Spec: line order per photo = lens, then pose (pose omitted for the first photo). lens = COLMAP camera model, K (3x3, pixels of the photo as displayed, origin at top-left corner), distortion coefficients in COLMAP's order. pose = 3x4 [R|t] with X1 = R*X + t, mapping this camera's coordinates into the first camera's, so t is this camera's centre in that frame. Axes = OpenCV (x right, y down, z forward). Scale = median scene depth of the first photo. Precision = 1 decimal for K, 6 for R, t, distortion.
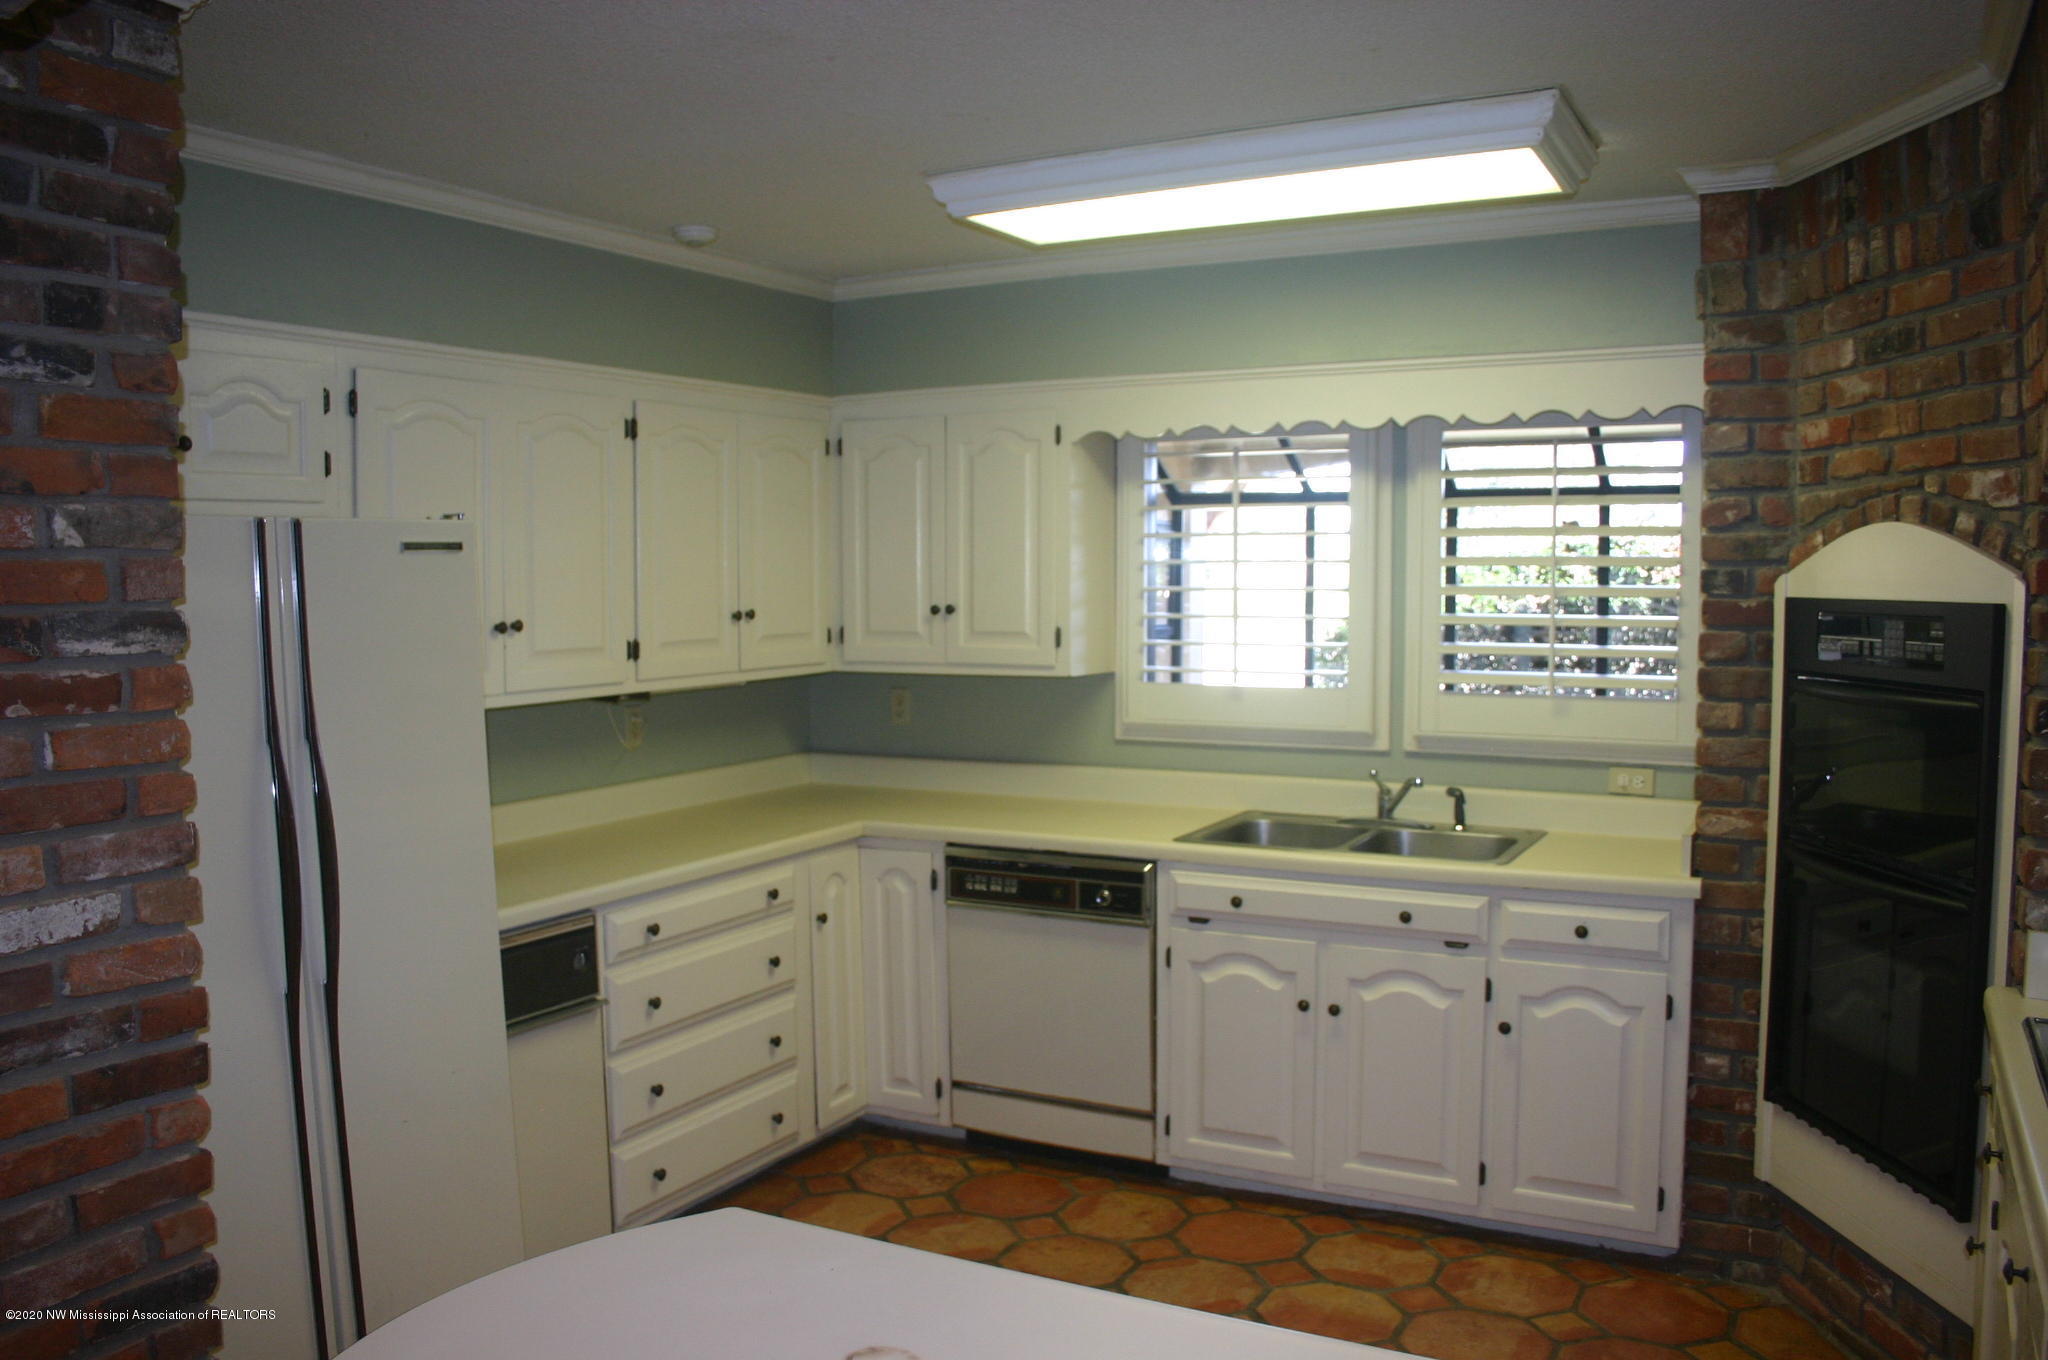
lens RADIAL K [[1708.2, 0, 1024.9], [0, 1708.2, 692.3], [0, 0, 1]] dist [-0.075232, 0.104482]
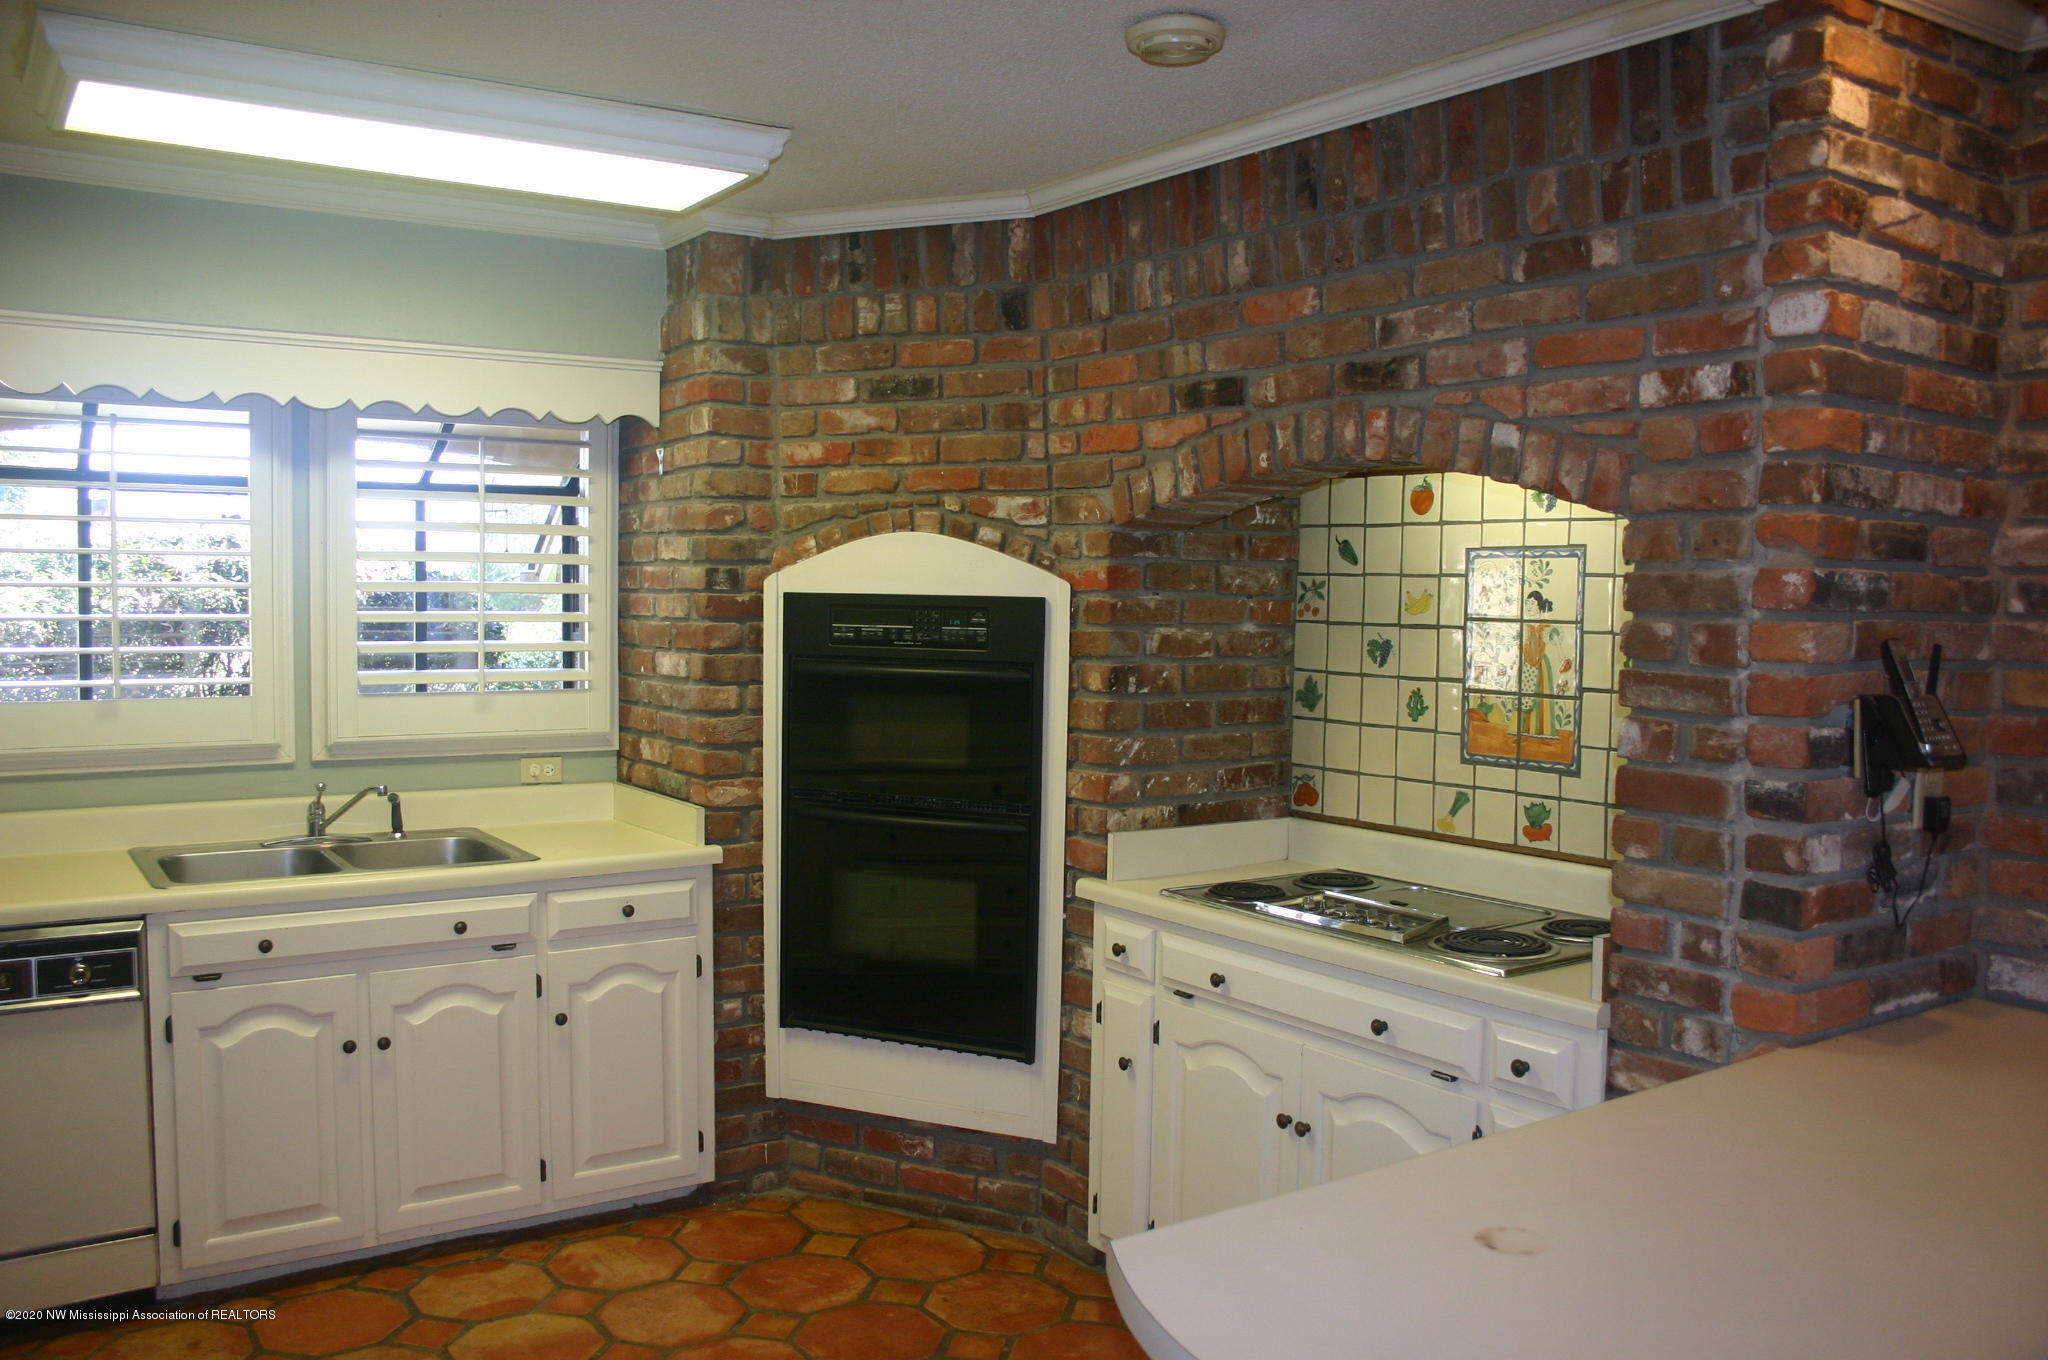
lens RADIAL K [[1708.2, 0, 1075.2], [0, 1708.2, 681.2], [0, 0, 1]] dist [-0.075232, 0.104482]
pose [[0.492100, -0.045336, 0.869357, -0.454575], [0.048368, 0.998524, 0.024693, -0.013976], [-0.869194, 0.029898, 0.493567, 0.238853]]
